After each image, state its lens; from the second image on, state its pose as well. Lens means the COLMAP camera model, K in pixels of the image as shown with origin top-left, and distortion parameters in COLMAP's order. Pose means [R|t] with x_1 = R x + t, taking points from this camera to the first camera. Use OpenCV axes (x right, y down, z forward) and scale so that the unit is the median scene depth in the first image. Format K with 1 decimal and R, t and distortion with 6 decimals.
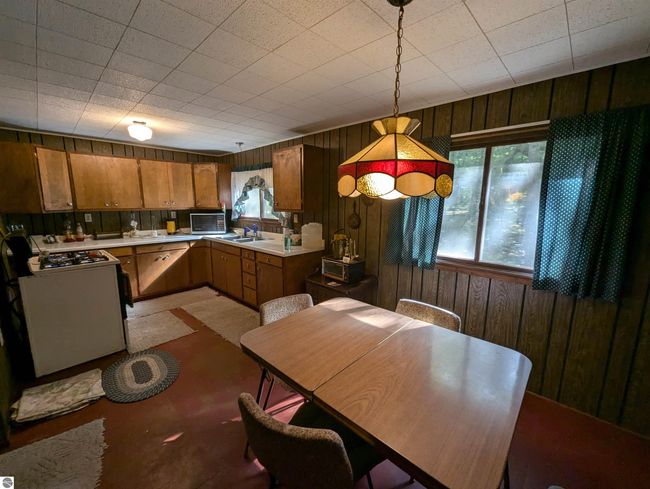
lens RADIAL K [[269.3, 0, 326.0], [0, 269.3, 246.1], [0, 0, 1]] dist [-0.000647, 0.000112]
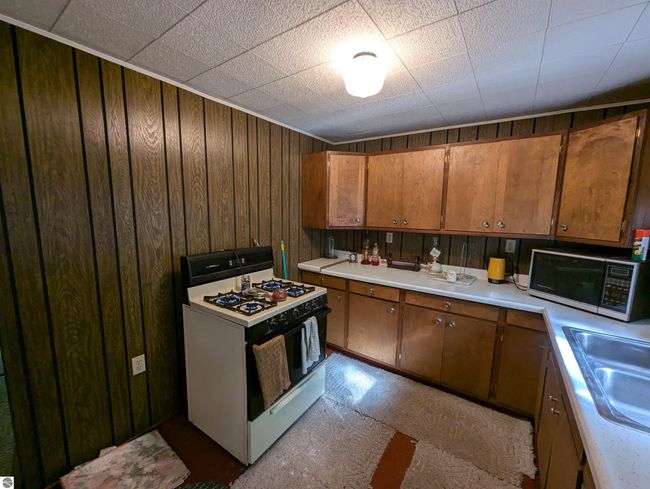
lens RADIAL K [[269.3, 0, 323.2], [0, 269.3, 246.1], [0, 0, 1]] dist [-0.000647, 0.000112]
pose [[0.151195, 0.126438, -0.980384, -0.163506], [-0.182163, 0.978364, 0.098084, -0.141881], [0.971574, 0.163760, 0.170957, 0.788983]]
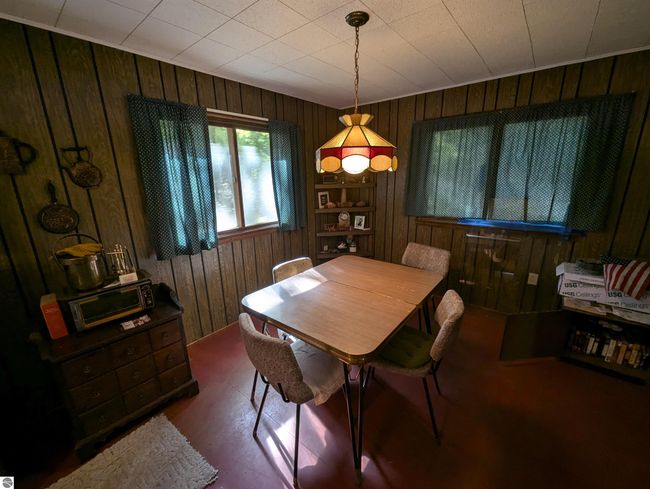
lens RADIAL K [[269.3, 0, 323.0], [0, 269.3, 246.9], [0, 0, 1]] dist [-0.000647, 0.000112]
pose [[-0.072548, -0.268285, 0.960604, -0.424418], [0.188482, 0.942099, 0.277352, -0.083492], [-0.979393, 0.201177, -0.017780, 0.461985]]
